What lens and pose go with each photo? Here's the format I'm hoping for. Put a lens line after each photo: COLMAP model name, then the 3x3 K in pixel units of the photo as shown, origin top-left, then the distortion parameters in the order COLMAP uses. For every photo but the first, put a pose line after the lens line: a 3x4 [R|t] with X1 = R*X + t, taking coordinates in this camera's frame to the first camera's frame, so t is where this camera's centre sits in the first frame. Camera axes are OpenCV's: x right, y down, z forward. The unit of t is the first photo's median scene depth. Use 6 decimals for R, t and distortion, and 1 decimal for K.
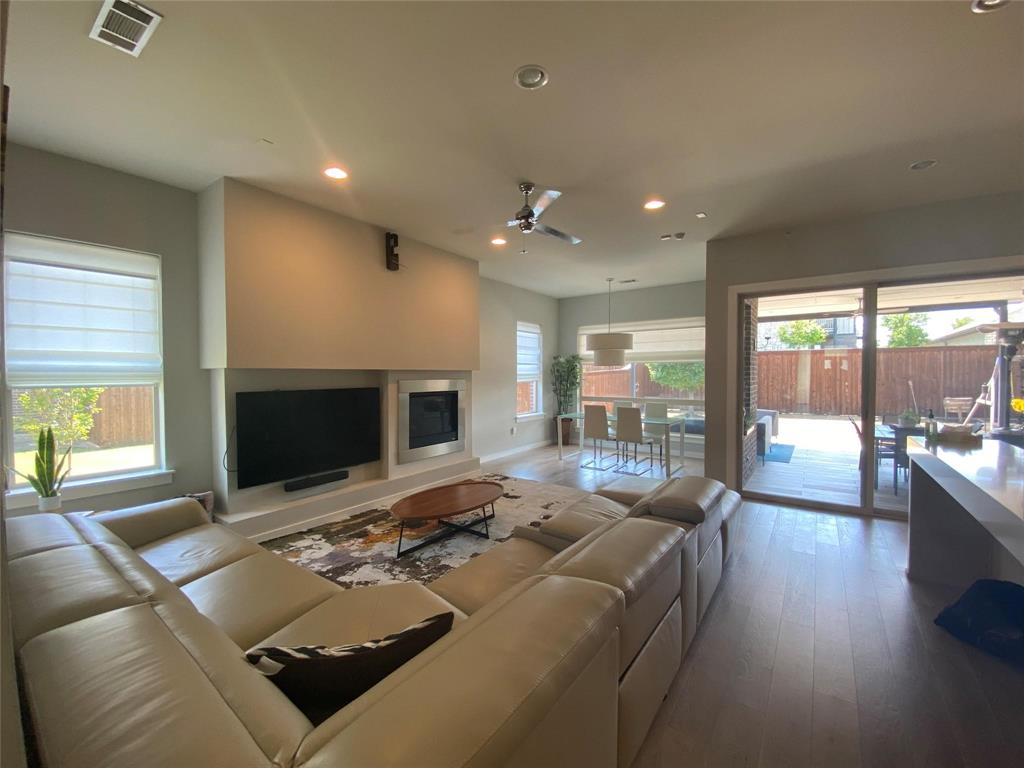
lens RADIAL K [[417.1, 0, 503.7], [0, 417.1, 386.4], [0, 0, 1]] dist [0.001742, -0.010437]
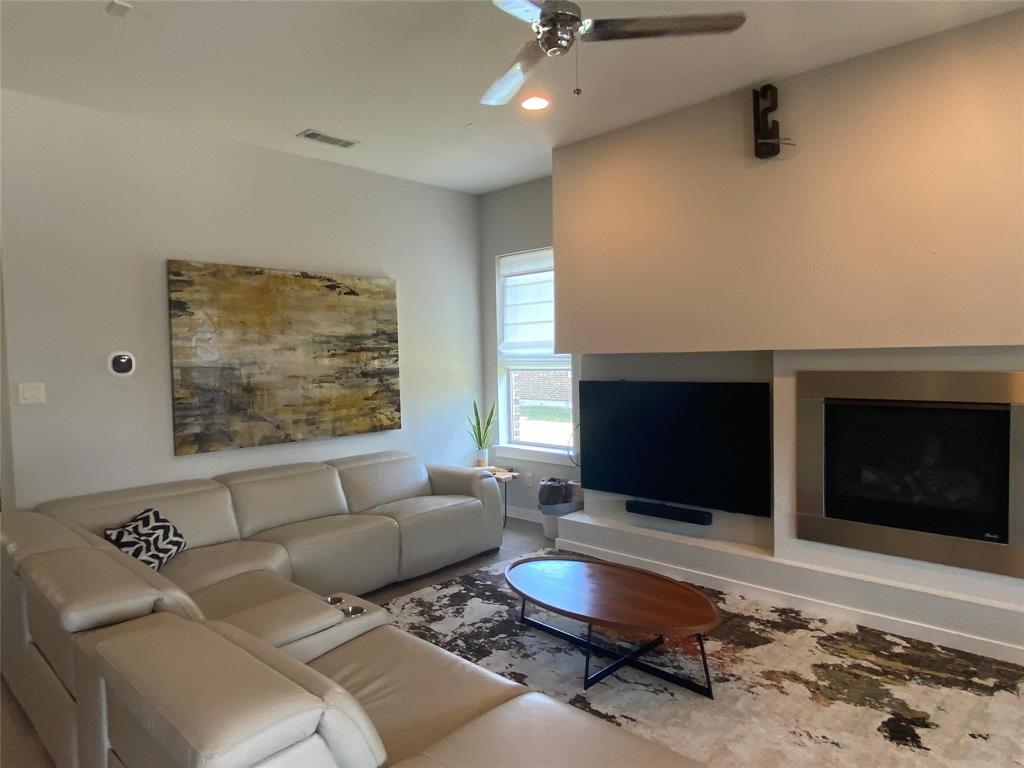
lens RADIAL K [[648.1, 0, 511.5], [0, 648.1, 384.7], [0, 0, 1]] dist [0.001689, -0.002337]
pose [[-0.131660, 0.053797, -0.989834, 0.701743], [-0.005497, 0.998471, 0.054997, -0.048589], [0.991280, 0.012682, -0.131163, 0.950768]]
